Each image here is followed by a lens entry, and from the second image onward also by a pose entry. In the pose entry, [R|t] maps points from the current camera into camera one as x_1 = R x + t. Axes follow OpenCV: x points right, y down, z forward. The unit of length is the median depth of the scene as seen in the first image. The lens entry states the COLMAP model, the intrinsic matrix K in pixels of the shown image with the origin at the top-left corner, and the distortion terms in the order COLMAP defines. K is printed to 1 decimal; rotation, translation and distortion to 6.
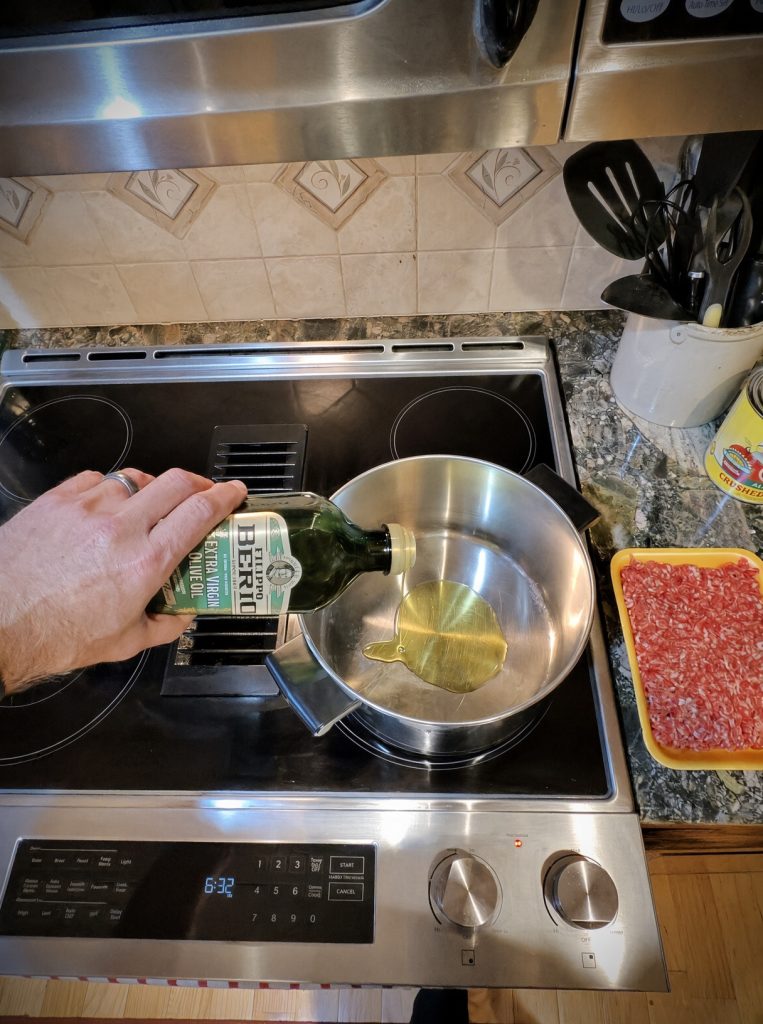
lens RADIAL K [[629.0, 0, 375.7], [0, 629.0, 510.1], [0, 0, 1]] dist [-0.005003, -0.002392]
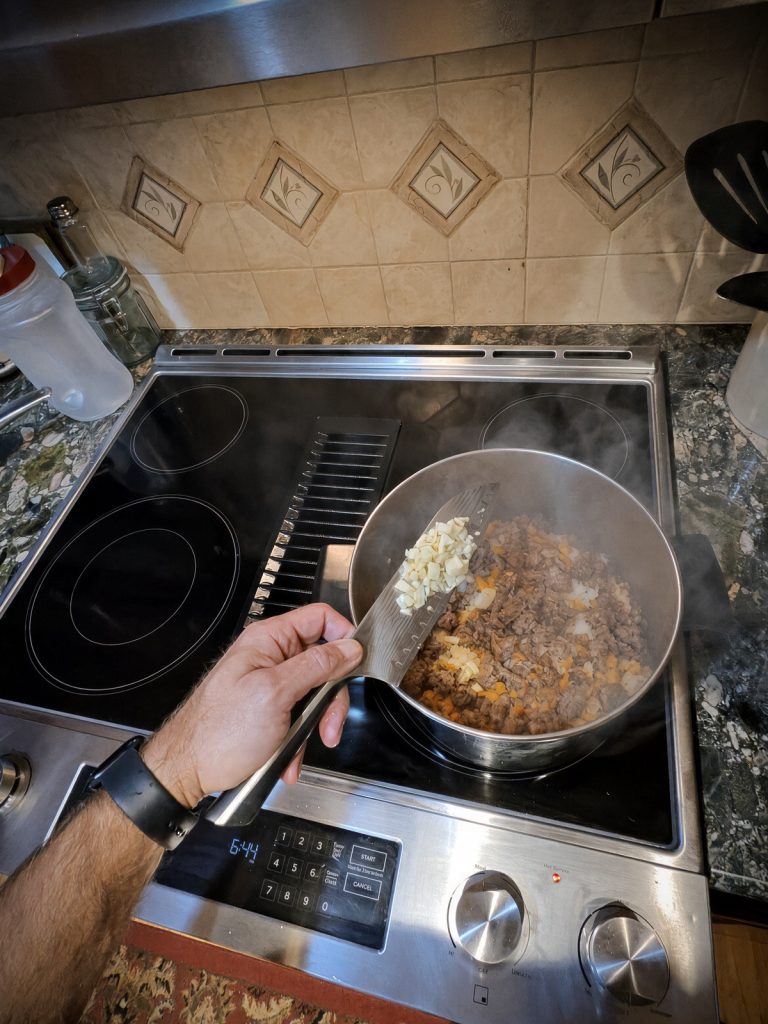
lens RADIAL K [[540.9, 0, 382.7], [0, 540.9, 512.9], [0, 0, 1]] dist [-0.009968, 0.004331]
pose [[0.972587, 0.097820, -0.210963, 0.067118], [-0.103663, 0.994471, -0.016794, 0.036212], [0.208153, 0.038202, 0.977350, 0.123754]]
